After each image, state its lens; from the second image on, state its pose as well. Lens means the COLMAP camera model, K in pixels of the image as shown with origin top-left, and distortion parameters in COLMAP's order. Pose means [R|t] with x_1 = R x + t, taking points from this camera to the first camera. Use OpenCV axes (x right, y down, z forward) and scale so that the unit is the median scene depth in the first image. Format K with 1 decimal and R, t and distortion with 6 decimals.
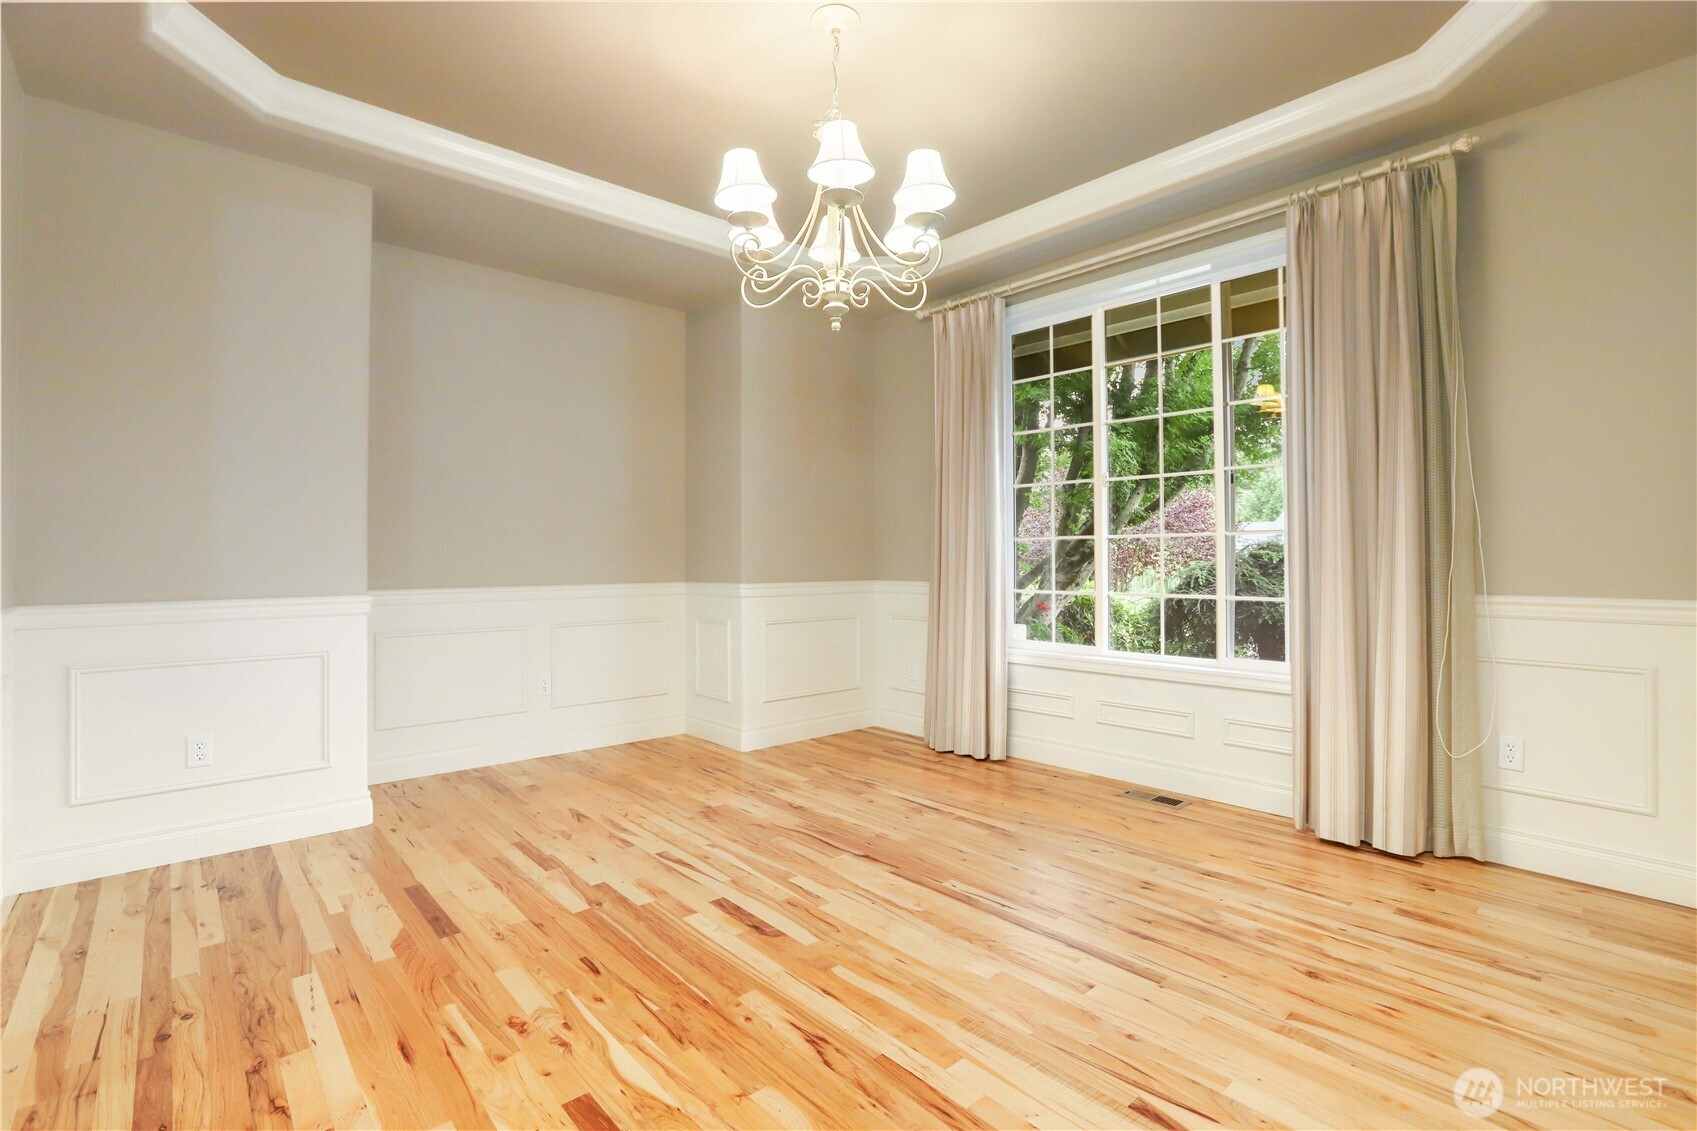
lens RADIAL K [[801.8, 0, 836.7], [0, 801.8, 562.2], [0, 0, 1]] dist [-0.036480, 0.007727]
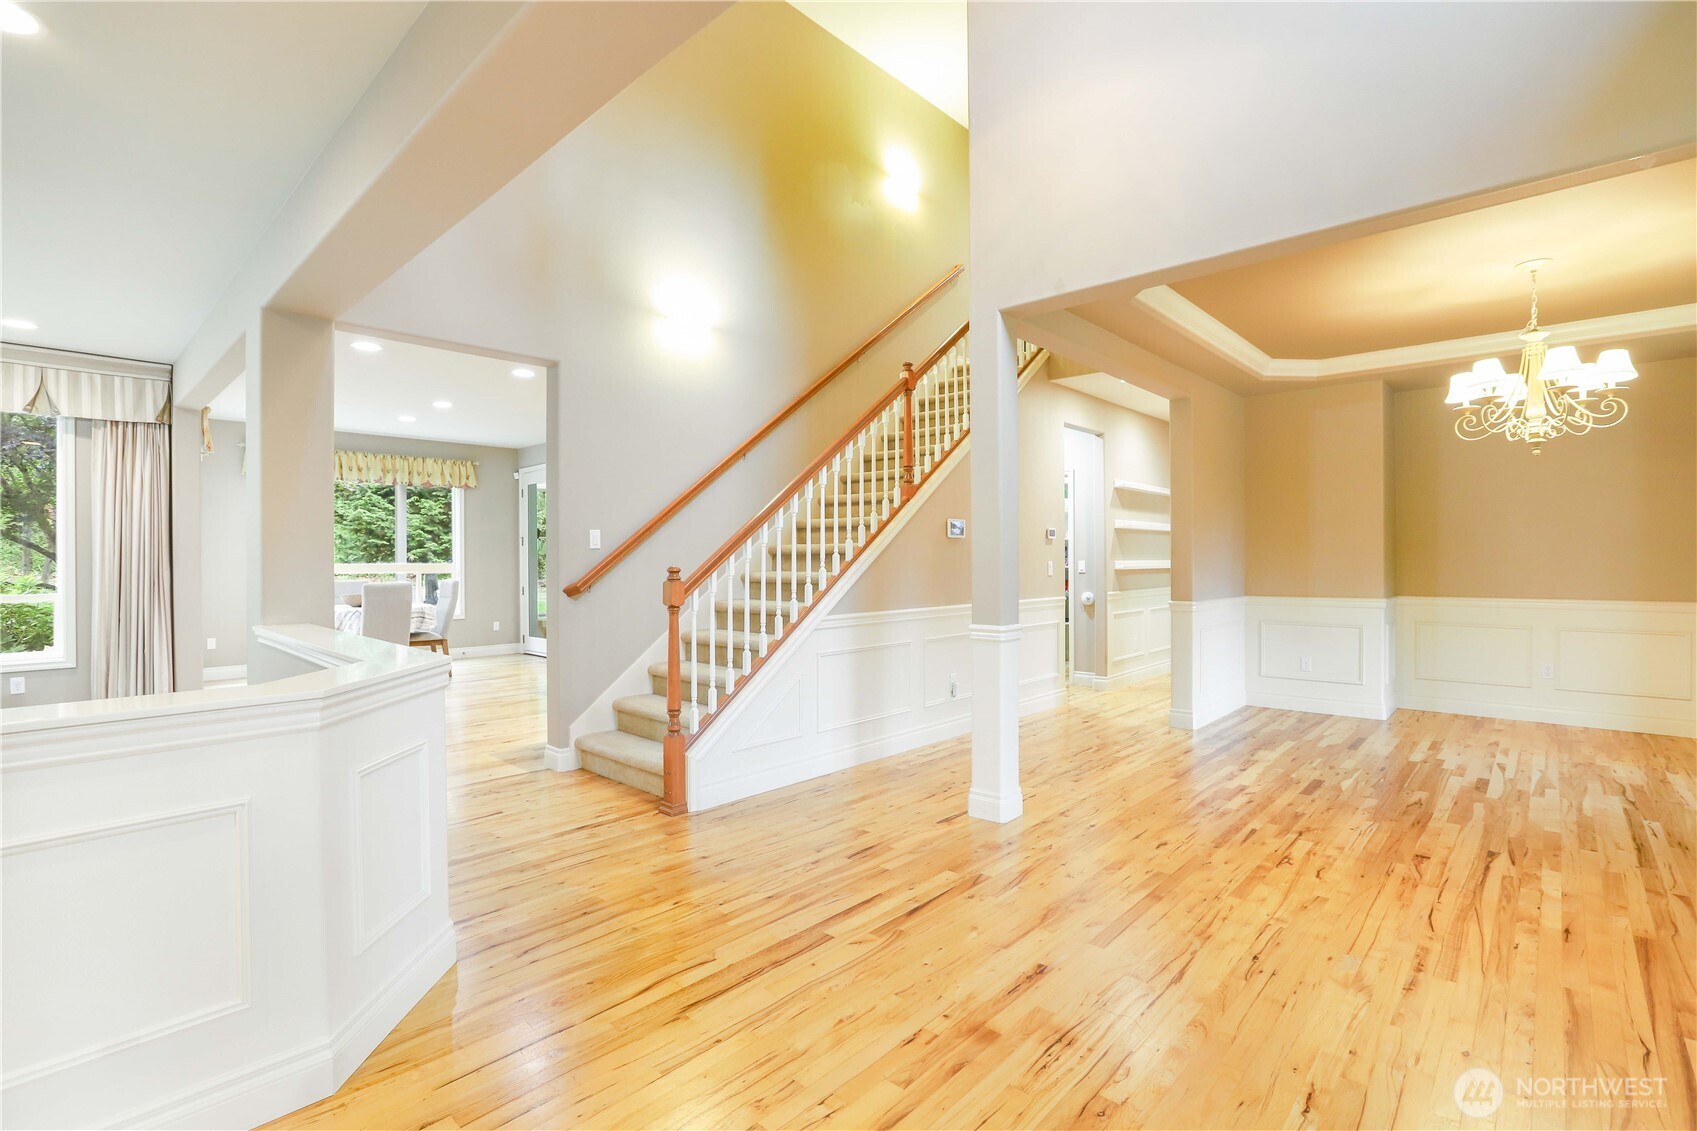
lens RADIAL K [[801.8, 0, 852.2], [0, 801.8, 547.9], [0, 0, 1]] dist [-0.036480, 0.007727]
pose [[0.105985, -0.012576, -0.994288, 1.497121], [-0.007744, 0.999879, -0.013472, -0.059434], [0.994338, 0.009128, 0.105875, -0.621711]]
